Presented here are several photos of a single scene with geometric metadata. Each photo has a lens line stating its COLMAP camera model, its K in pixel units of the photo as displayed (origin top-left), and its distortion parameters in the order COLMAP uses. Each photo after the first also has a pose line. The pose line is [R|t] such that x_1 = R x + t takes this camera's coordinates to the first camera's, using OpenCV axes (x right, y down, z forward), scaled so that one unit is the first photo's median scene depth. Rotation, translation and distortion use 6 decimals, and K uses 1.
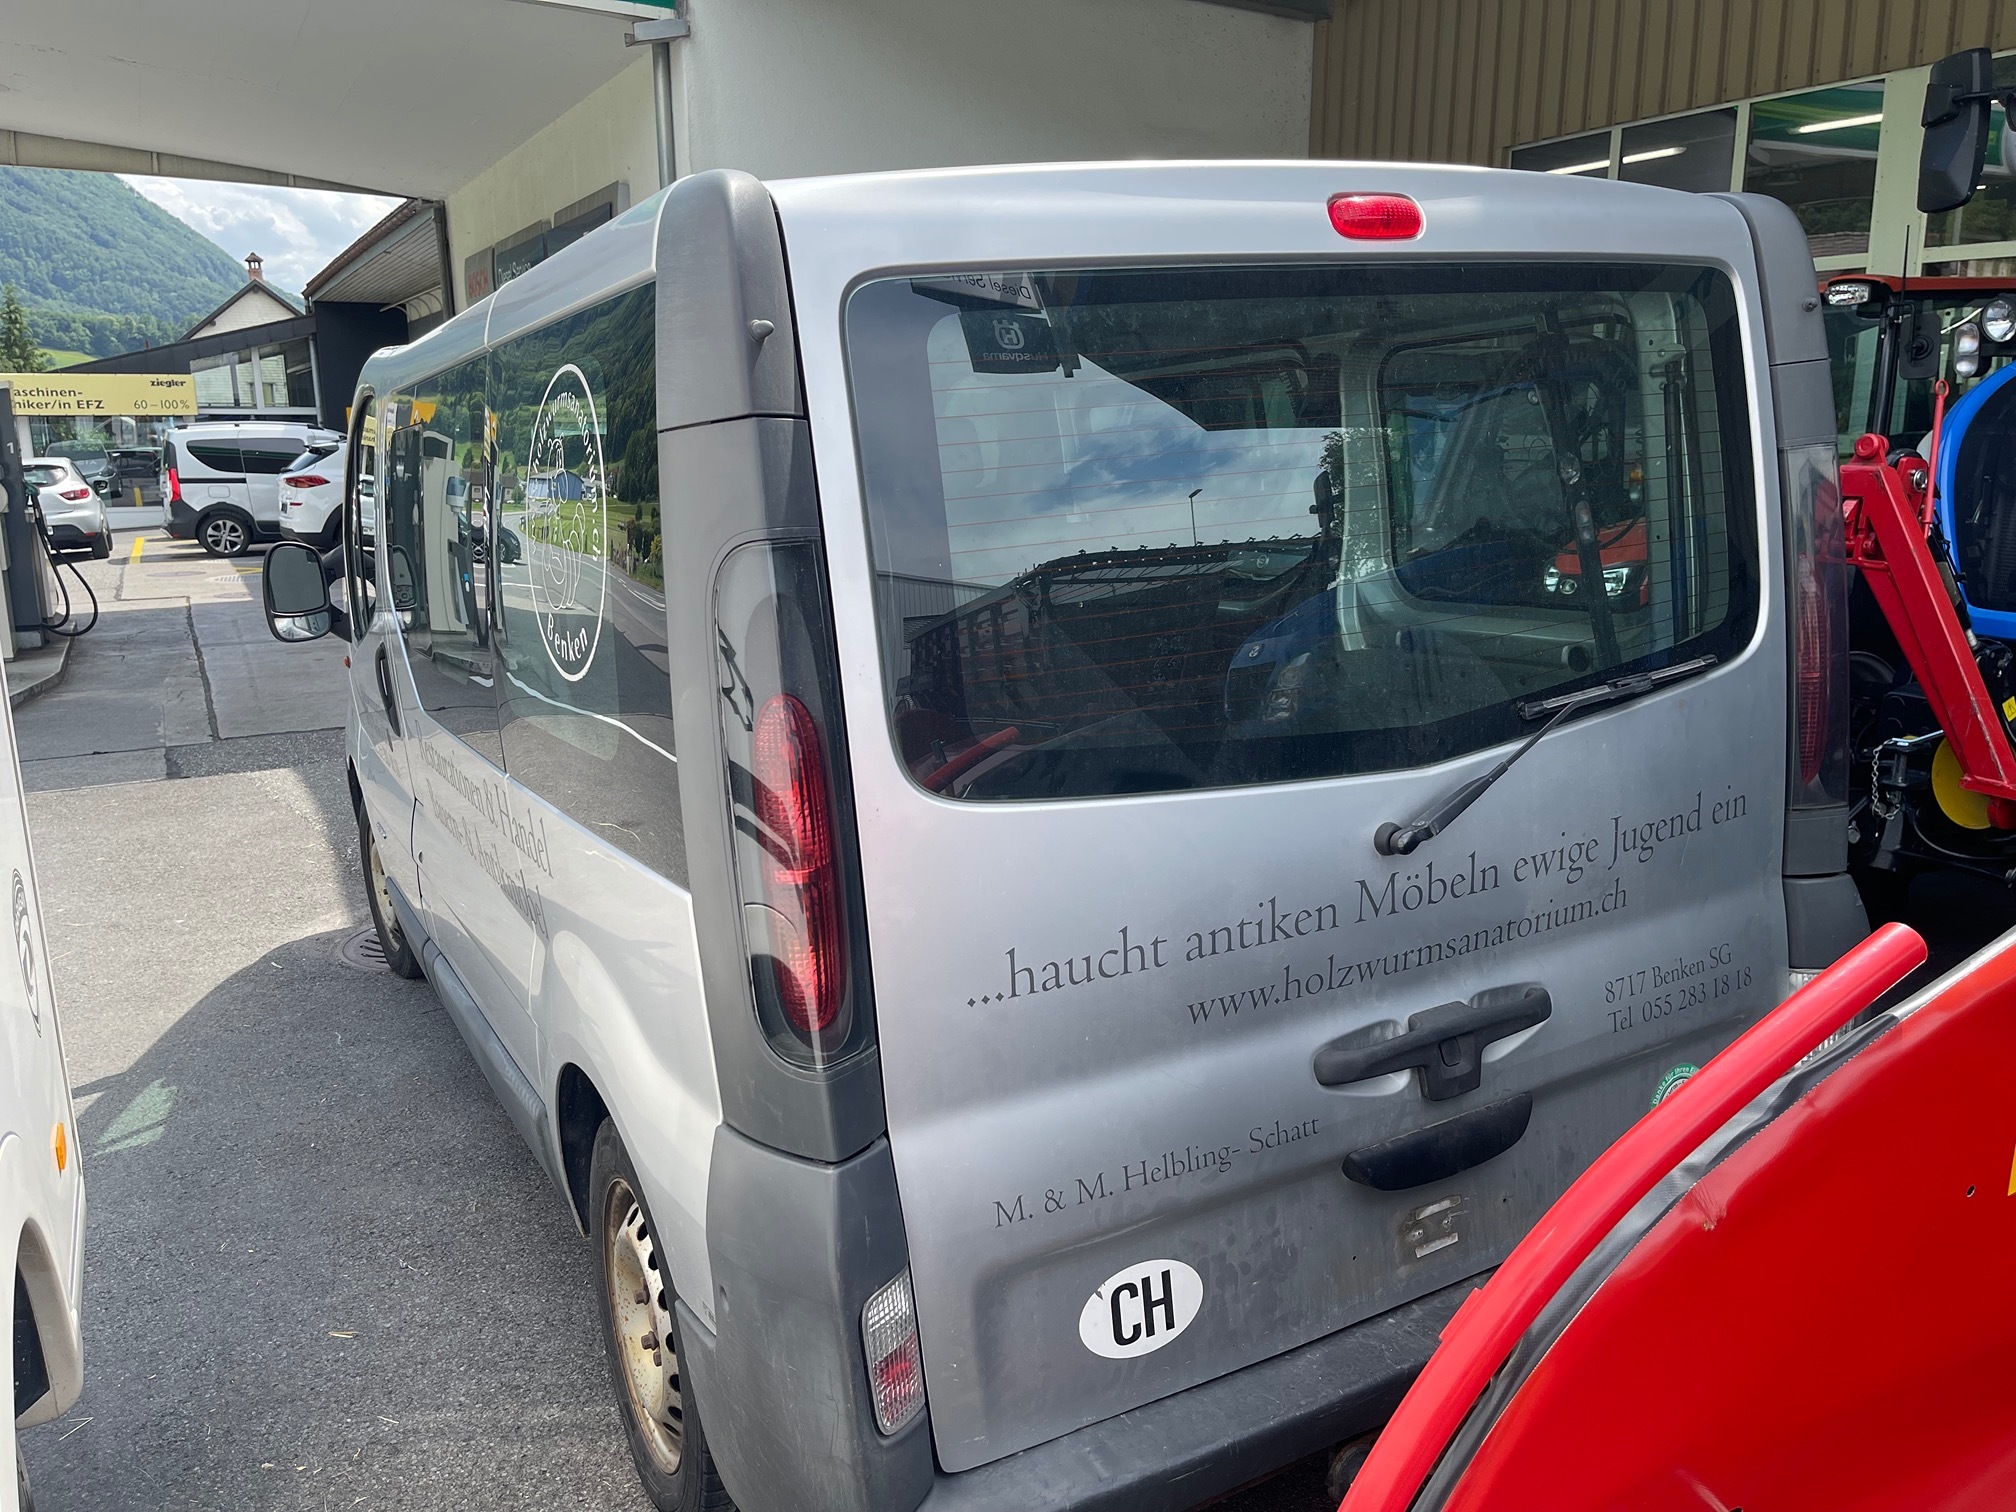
lens RADIAL K [[1503.6, 0, 1008.0], [0, 1503.6, 756.0], [0, 0, 1]] dist [0.063782, -0.105686]
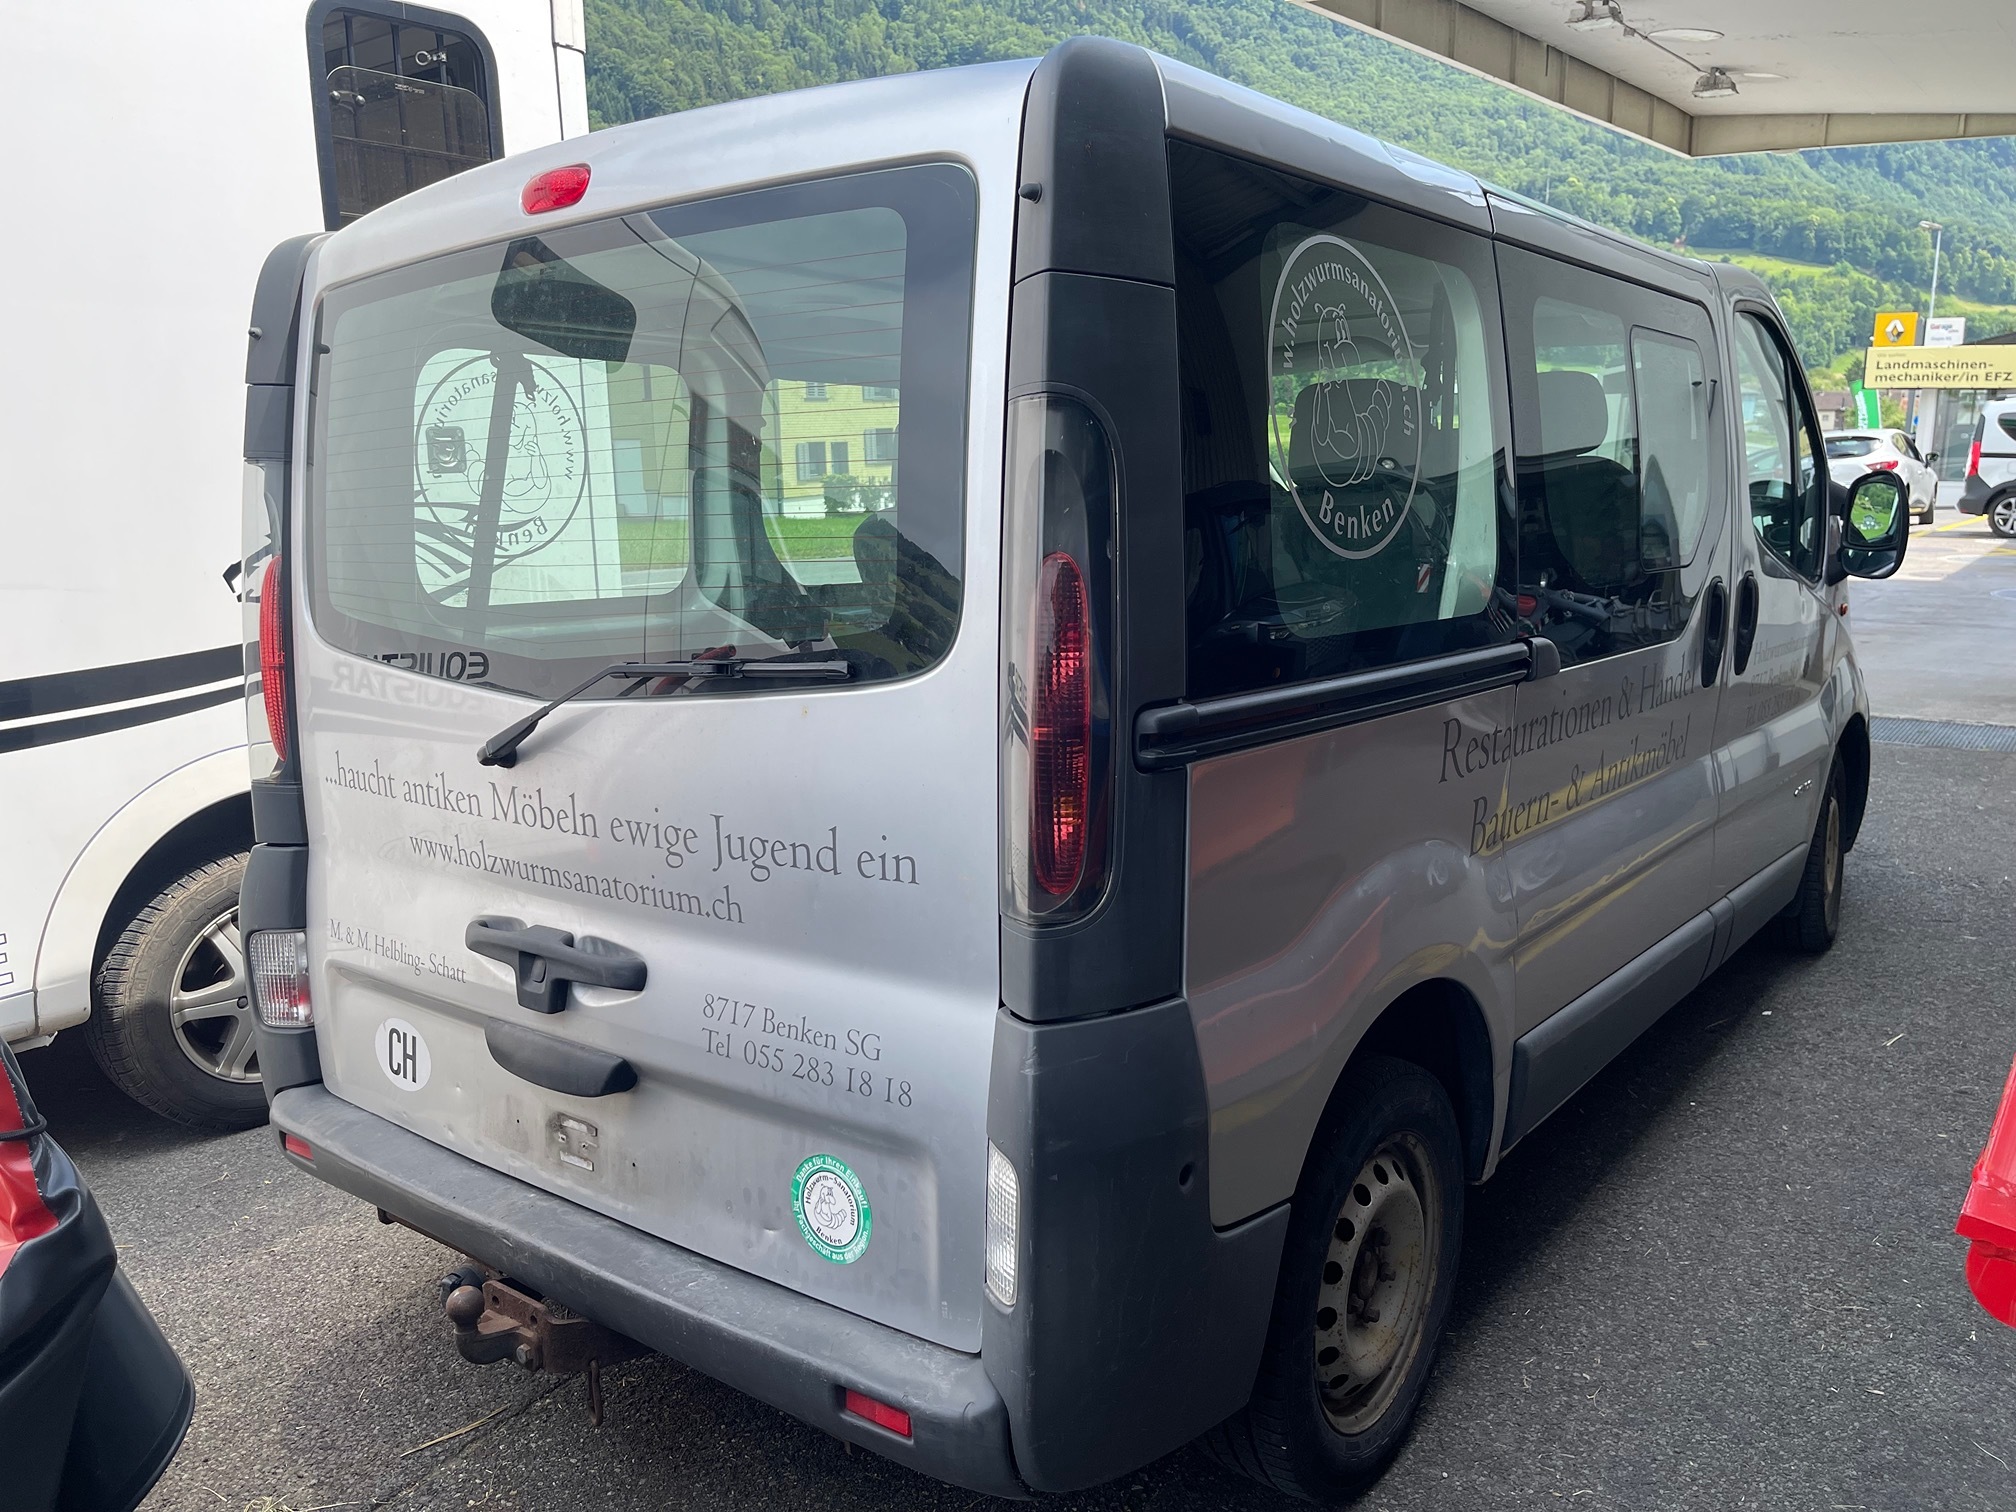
lens RADIAL K [[1503.6, 0, 1008.0], [0, 1503.6, 756.0], [0, 0, 1]] dist [0.063782, -0.105686]
pose [[0.404963, 0.198204, -0.892592, 0.111589], [-0.183123, 0.974024, 0.133205, -0.012726], [0.895807, 0.109511, 0.430740, 0.067883]]
